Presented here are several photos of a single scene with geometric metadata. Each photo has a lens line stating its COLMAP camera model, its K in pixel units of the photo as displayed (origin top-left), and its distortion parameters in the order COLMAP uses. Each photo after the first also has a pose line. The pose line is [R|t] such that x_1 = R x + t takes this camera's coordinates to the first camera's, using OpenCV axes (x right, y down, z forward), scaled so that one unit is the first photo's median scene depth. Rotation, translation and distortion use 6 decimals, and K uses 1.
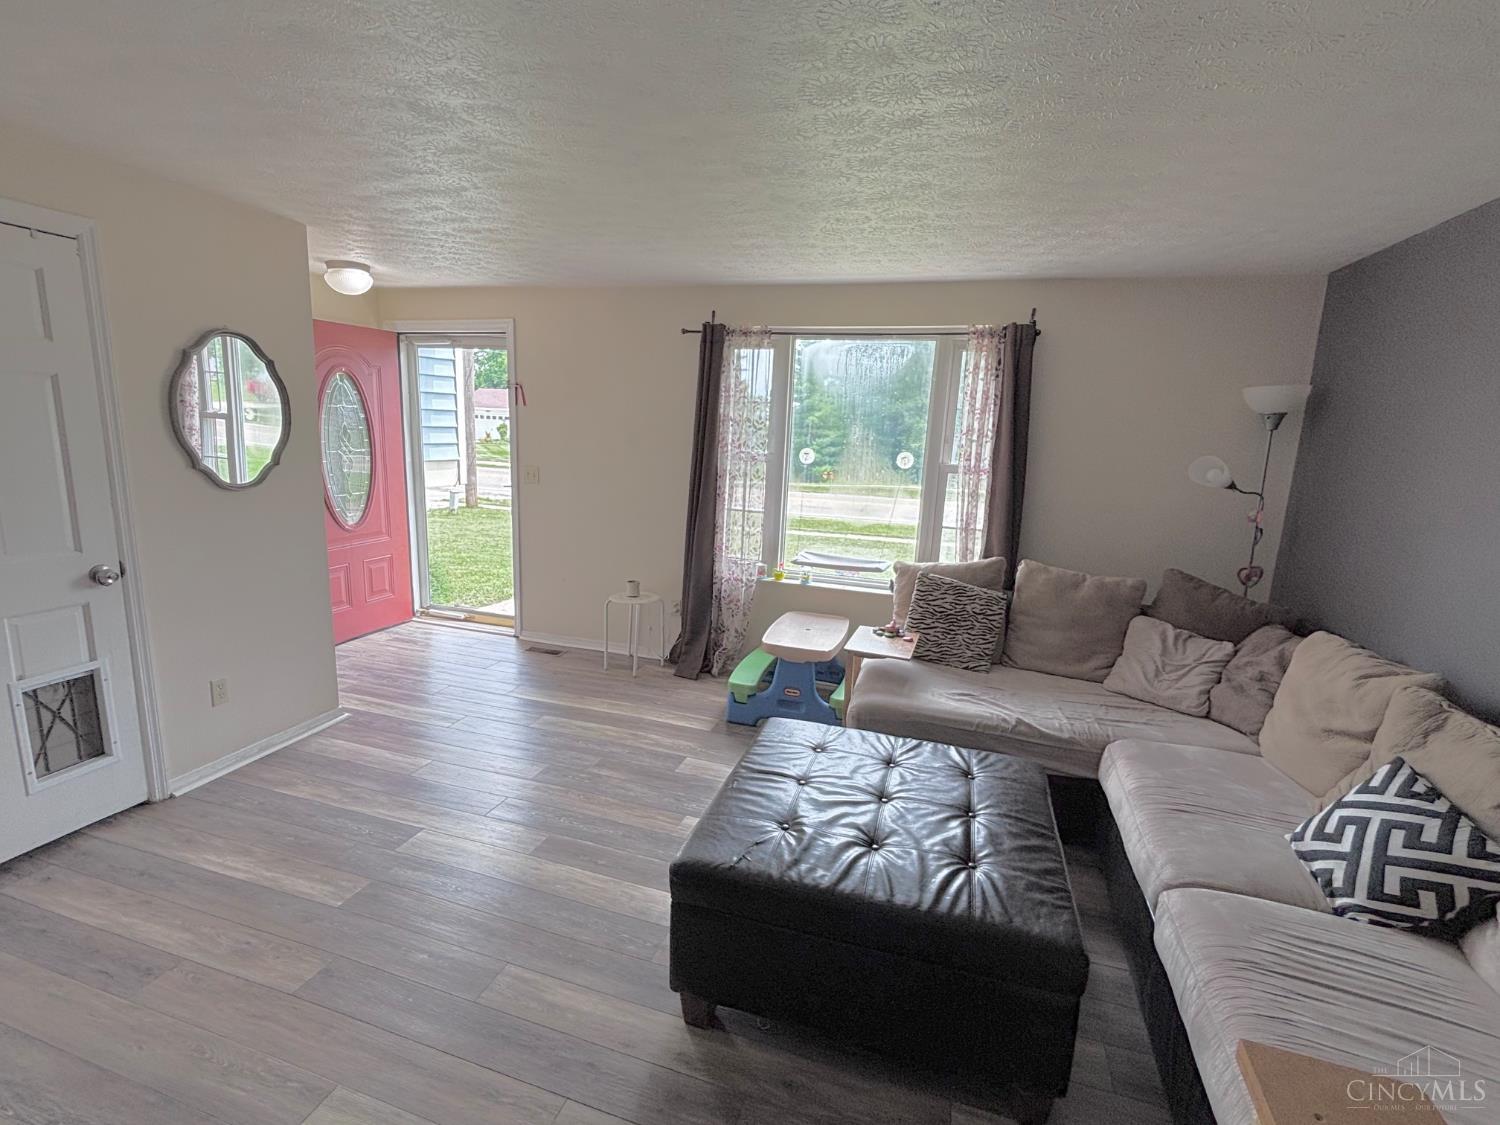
lens RADIAL K [[703.6, 0, 750.3], [0, 703.6, 561.2], [0, 0, 1]] dist [-0.005970, 0.002072]
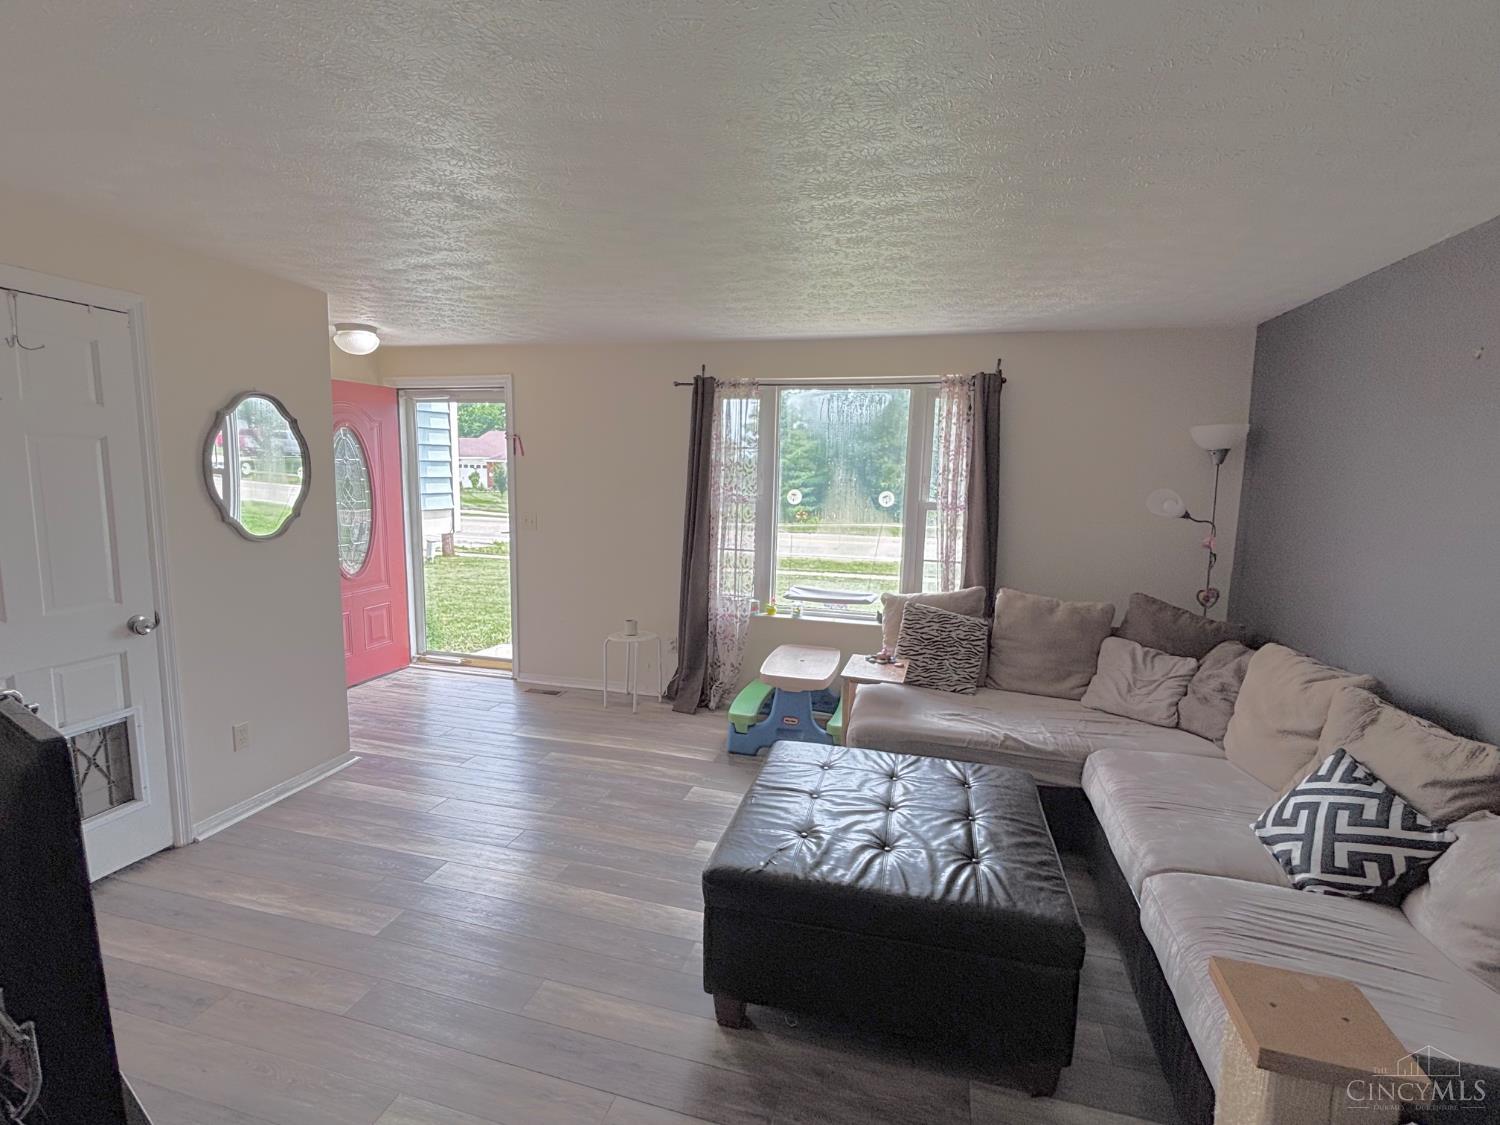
lens RADIAL K [[703.6, 0, 750.0], [0, 703.6, 561.1], [0, 0, 1]] dist [-0.005970, 0.002072]
pose [[0.998926, -0.025530, 0.038655, -0.047341], [0.027783, 0.997875, -0.058934, 0.011326], [-0.037068, 0.059944, 0.997513, -0.080140]]
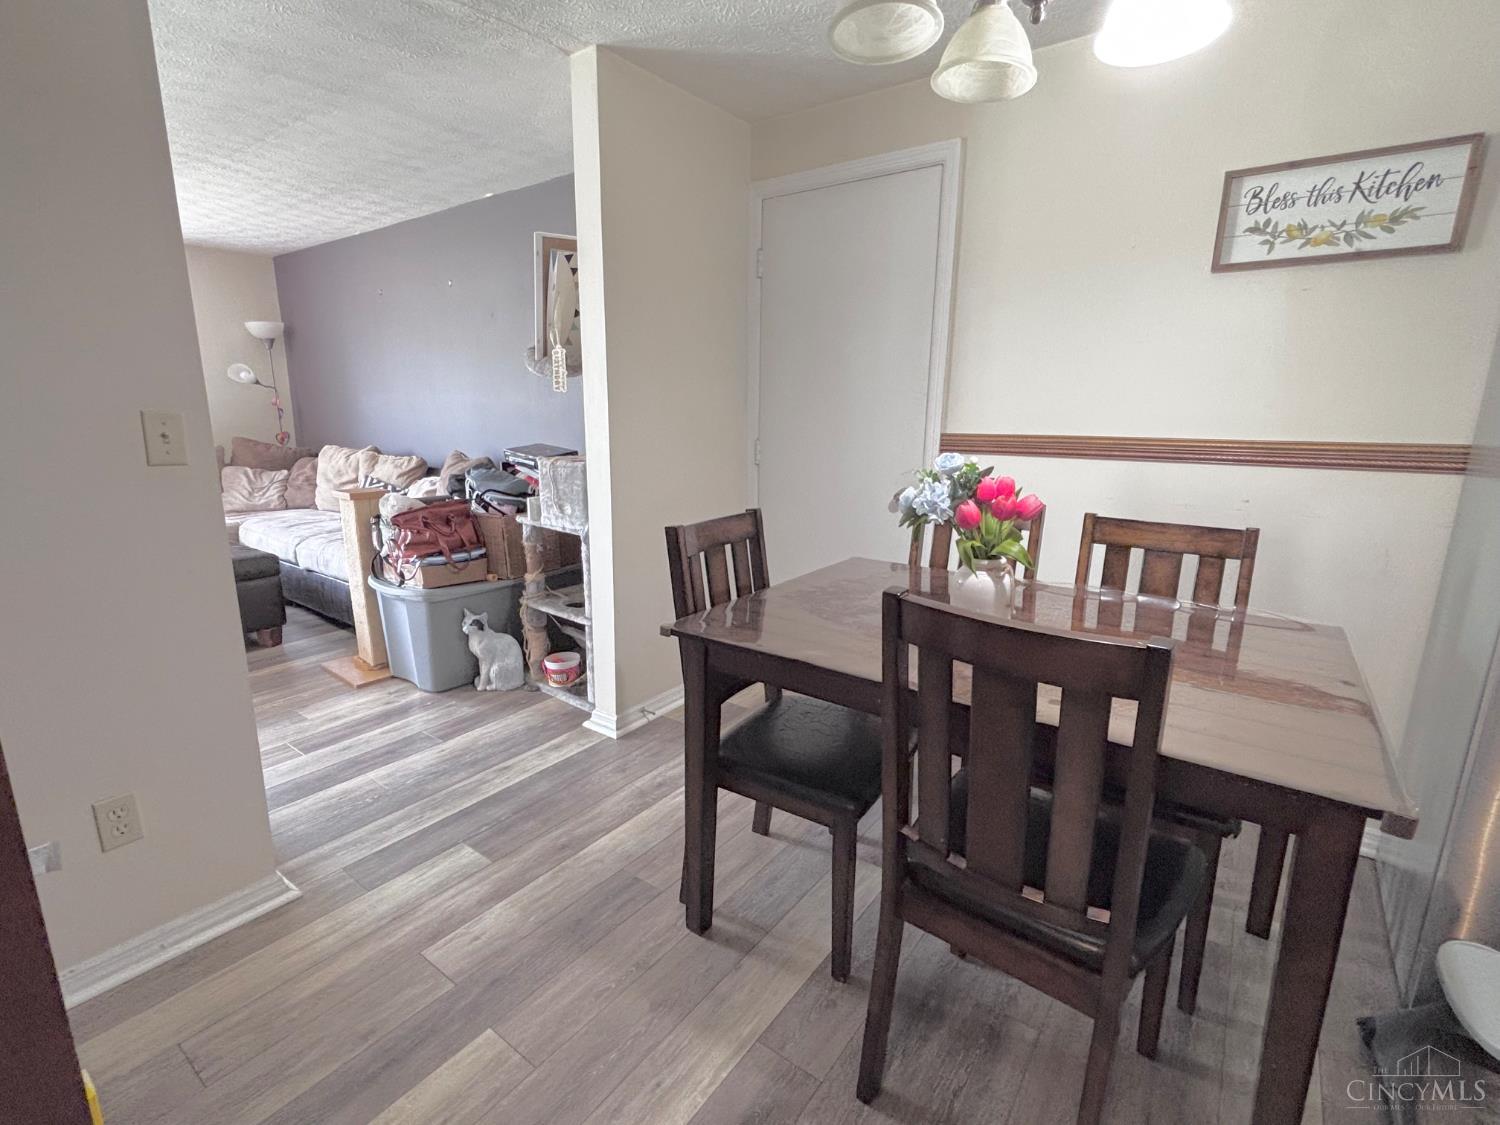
lens RADIAL K [[703.6, 0, 746.2], [0, 703.6, 556.2], [0, 0, 1]] dist [-0.005970, 0.002072]
pose [[0.326240, -0.242893, 0.913548, -0.667466], [0.184385, 0.964212, 0.190518, 0.224854], [-0.927130, 0.106290, 0.359351, -0.757994]]
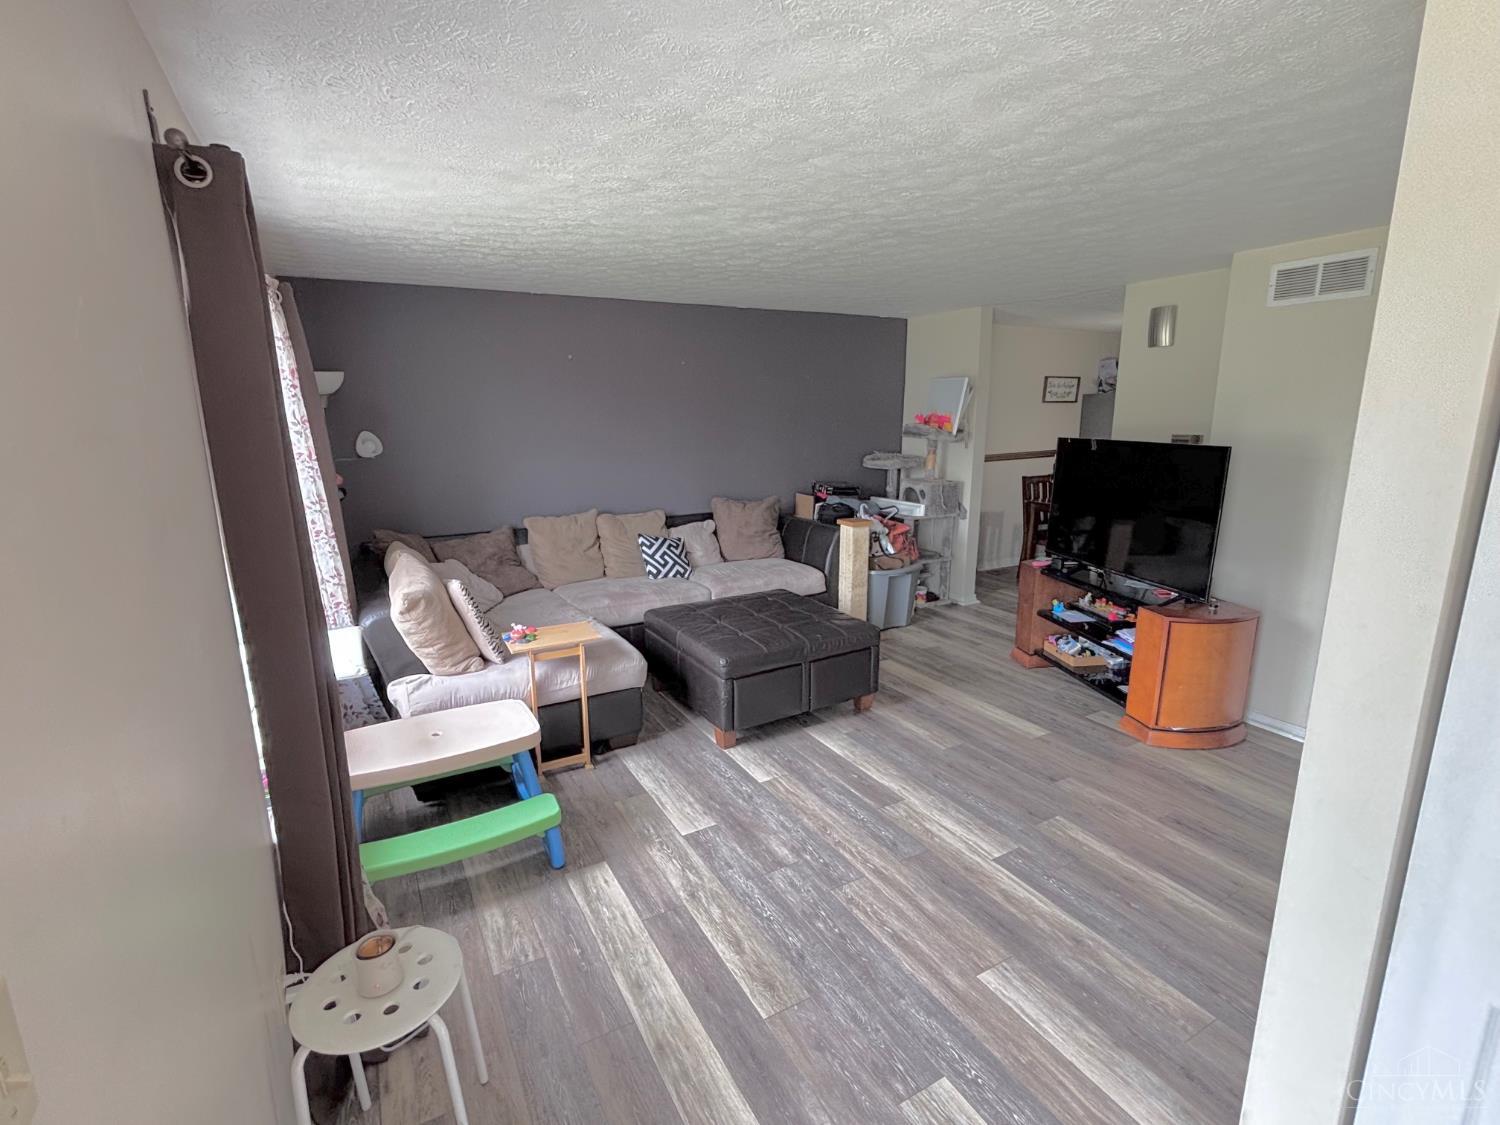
lens RADIAL K [[703.6, 0, 747.4], [0, 703.6, 560.4], [0, 0, 1]] dist [-0.005970, 0.002072]
pose [[-0.732061, -0.179364, 0.657203, -0.772107], [0.106713, 0.922614, 0.370668, -0.384658], [-0.672829, 0.341484, -0.656269, 1.701196]]
